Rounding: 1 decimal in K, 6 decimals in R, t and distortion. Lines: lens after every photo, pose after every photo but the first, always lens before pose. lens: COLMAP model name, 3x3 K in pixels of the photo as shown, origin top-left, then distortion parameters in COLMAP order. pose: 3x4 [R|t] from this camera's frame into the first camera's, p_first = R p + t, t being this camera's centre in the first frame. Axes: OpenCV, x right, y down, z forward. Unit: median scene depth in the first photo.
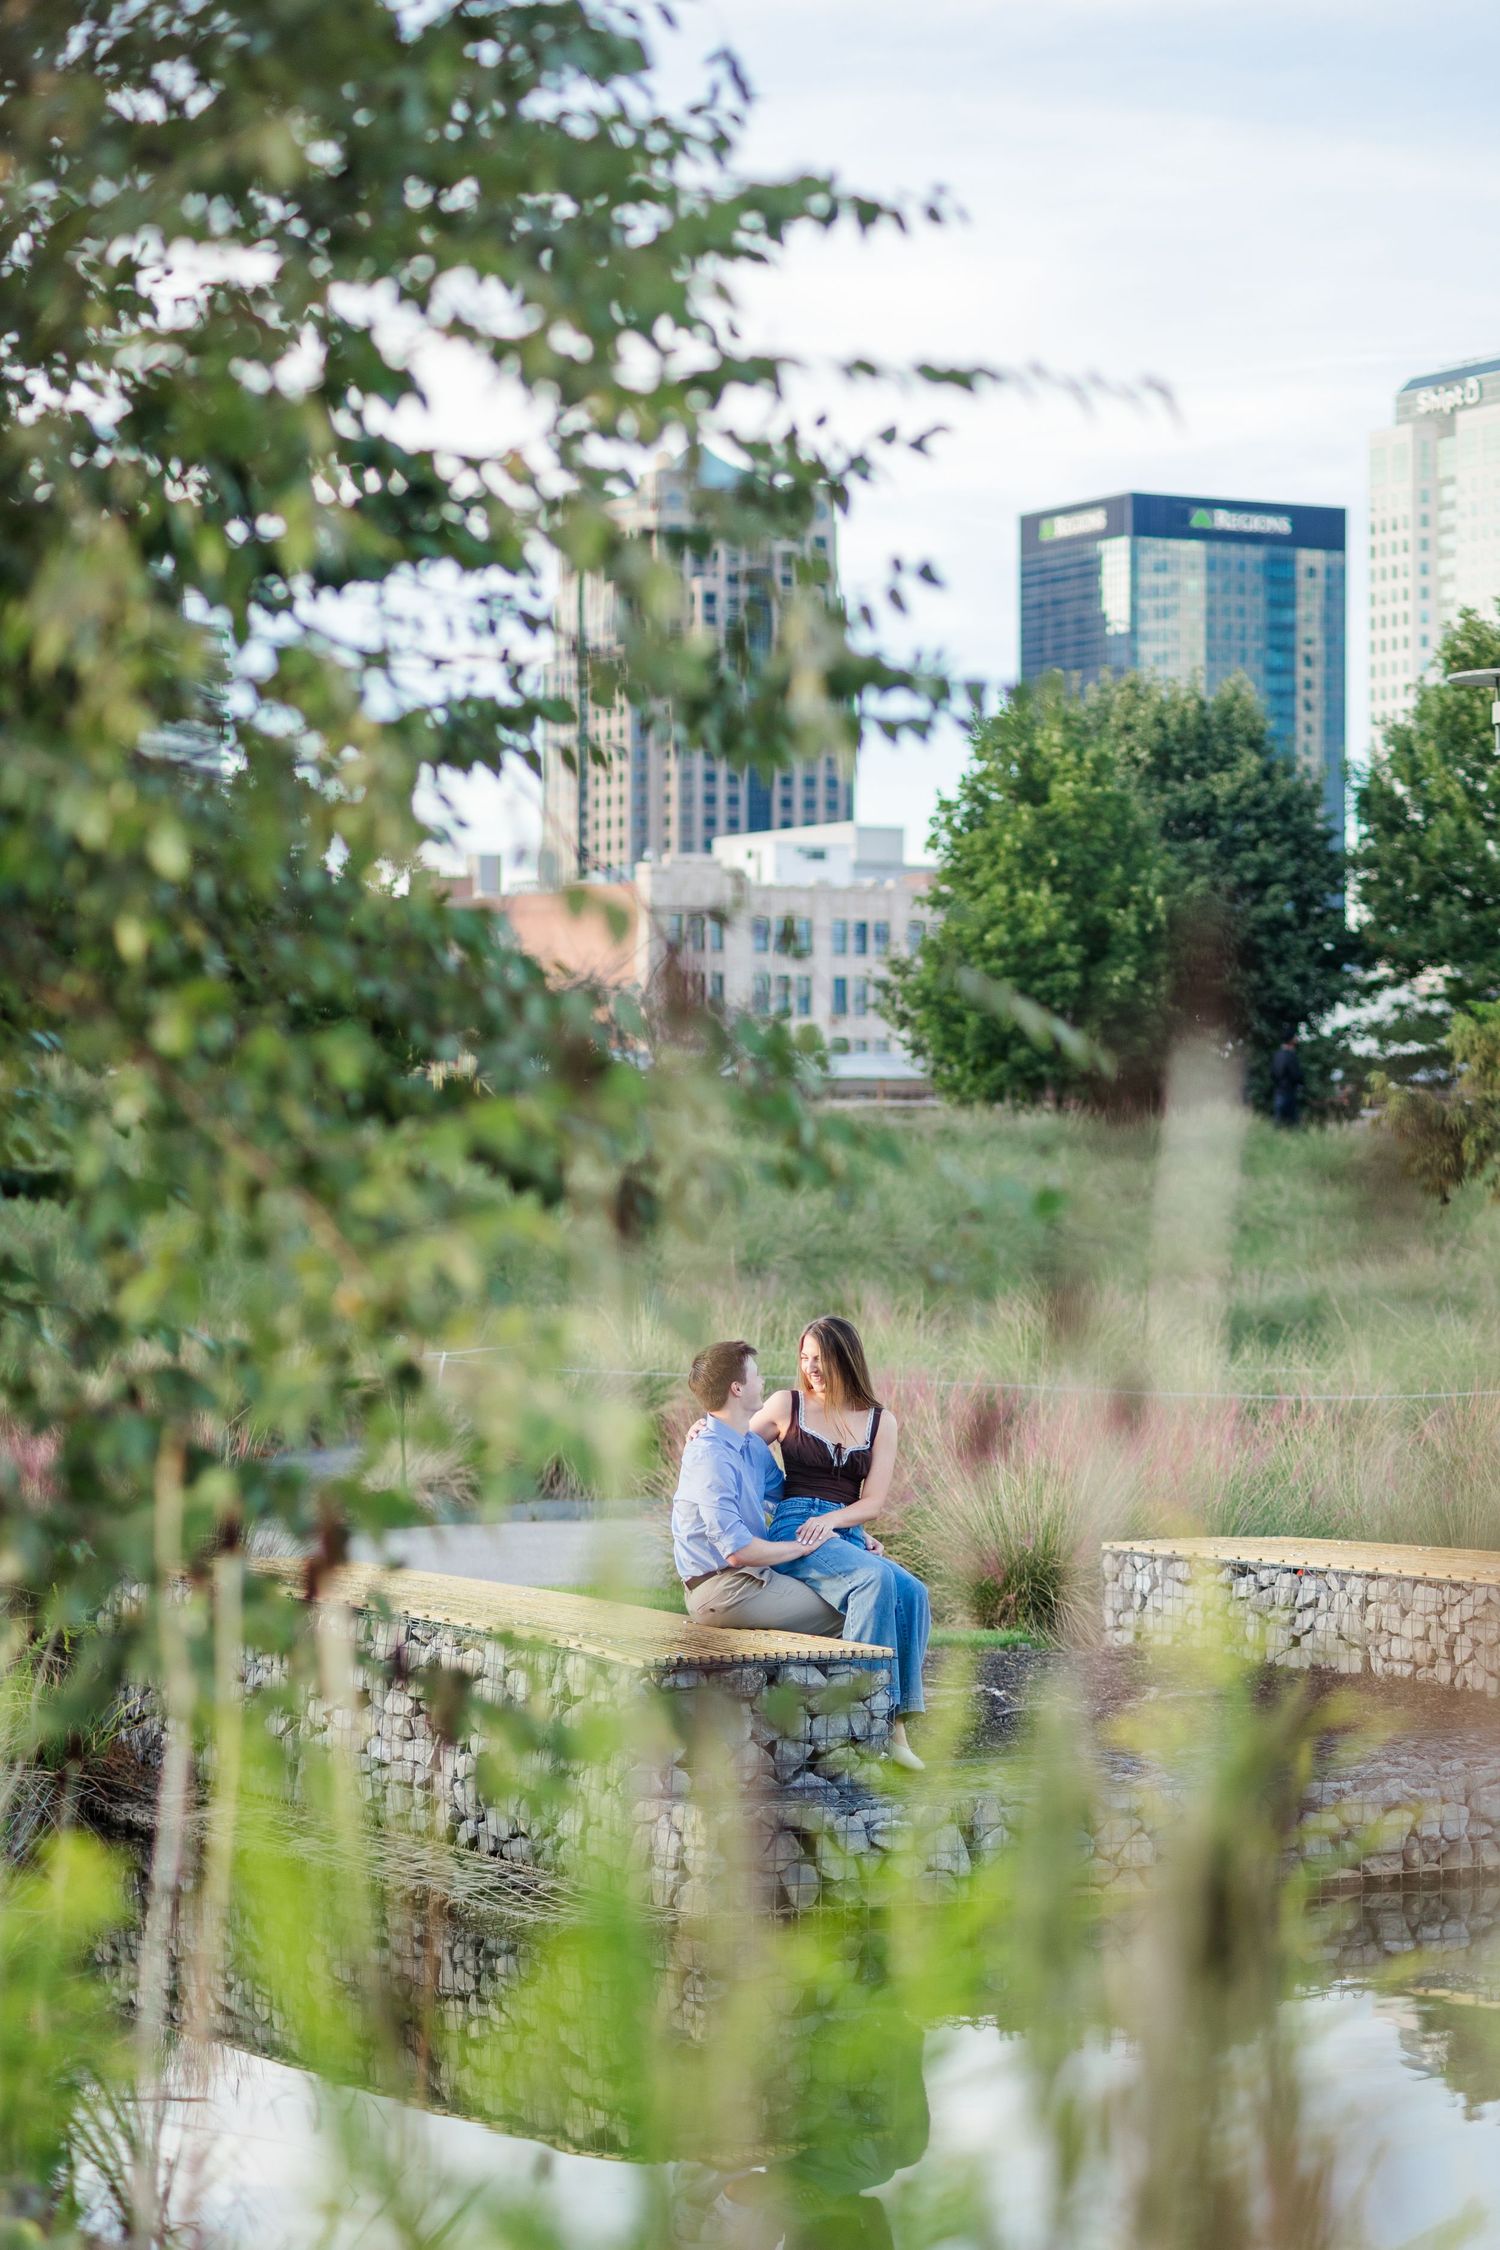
lens RADIAL K [[5481.7, 0, 753.6], [0, 5481.7, 970.1], [0, 0, 1]] dist [-0.080922, -0.287460]
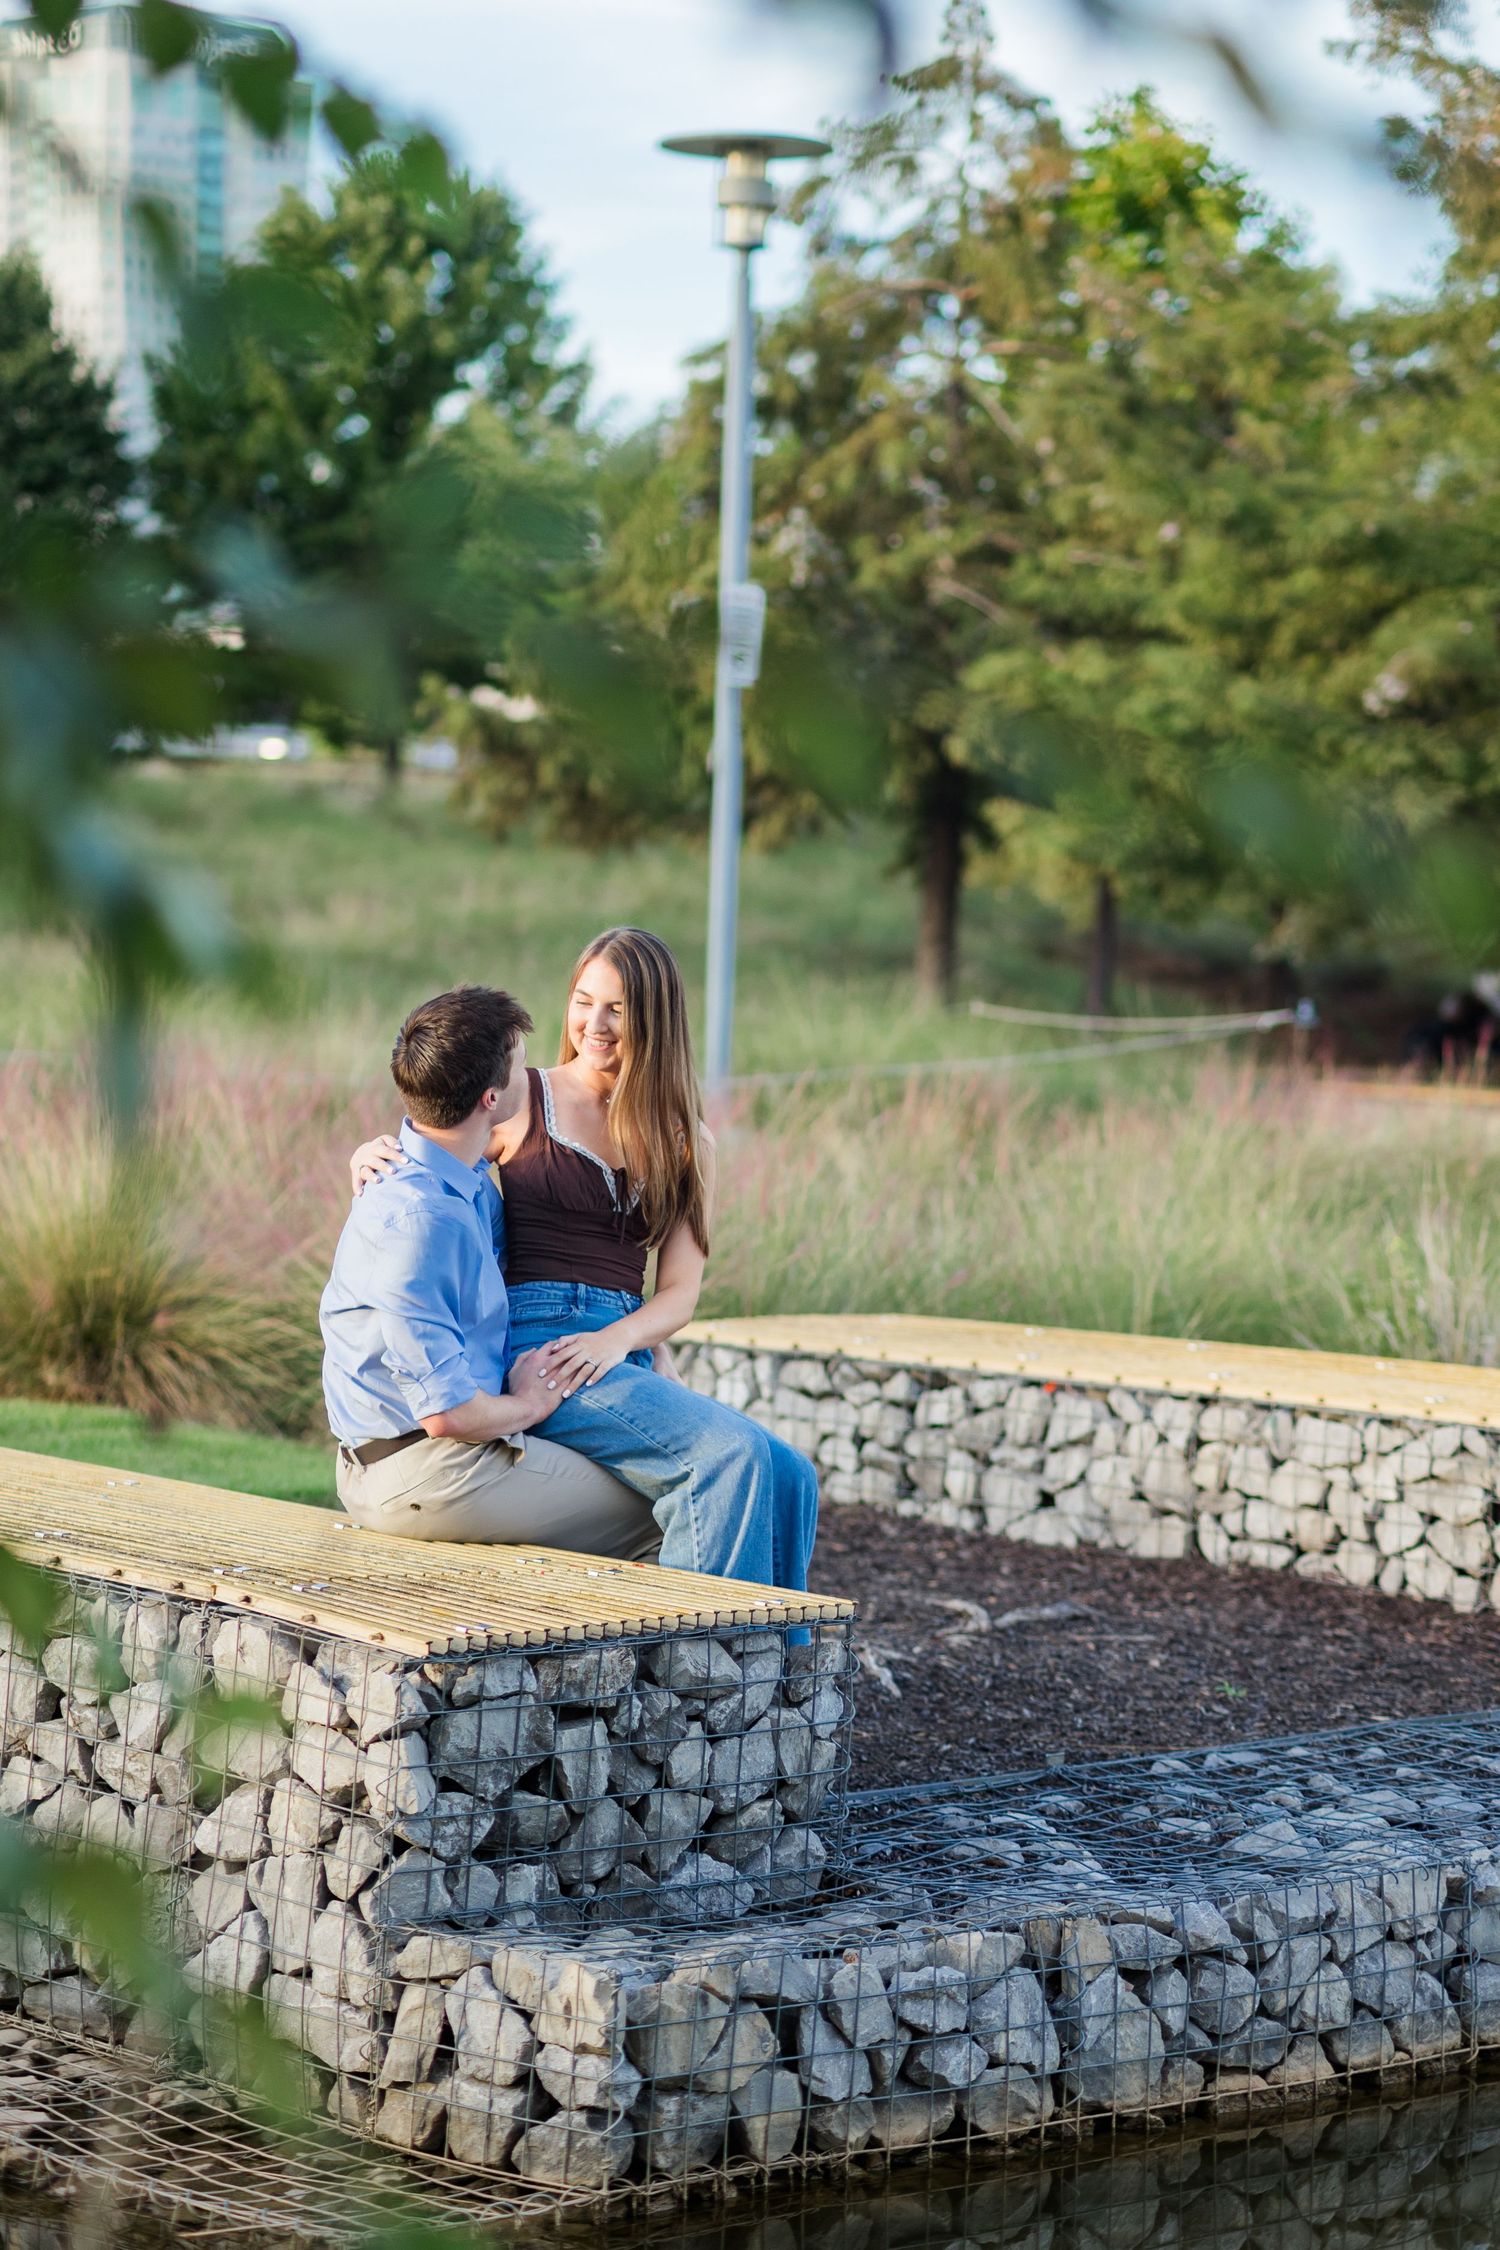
lens RADIAL K [[5481.7, 0, 753.6], [0, 5481.7, 970.1], [0, 0, 1]] dist [-0.080922, -0.287460]
pose [[0.963796, 0.027367, 0.265232, -0.099215], [-0.043127, 0.997621, 0.053776, 0.033846], [-0.263129, -0.063267, 0.962684, 0.443279]]
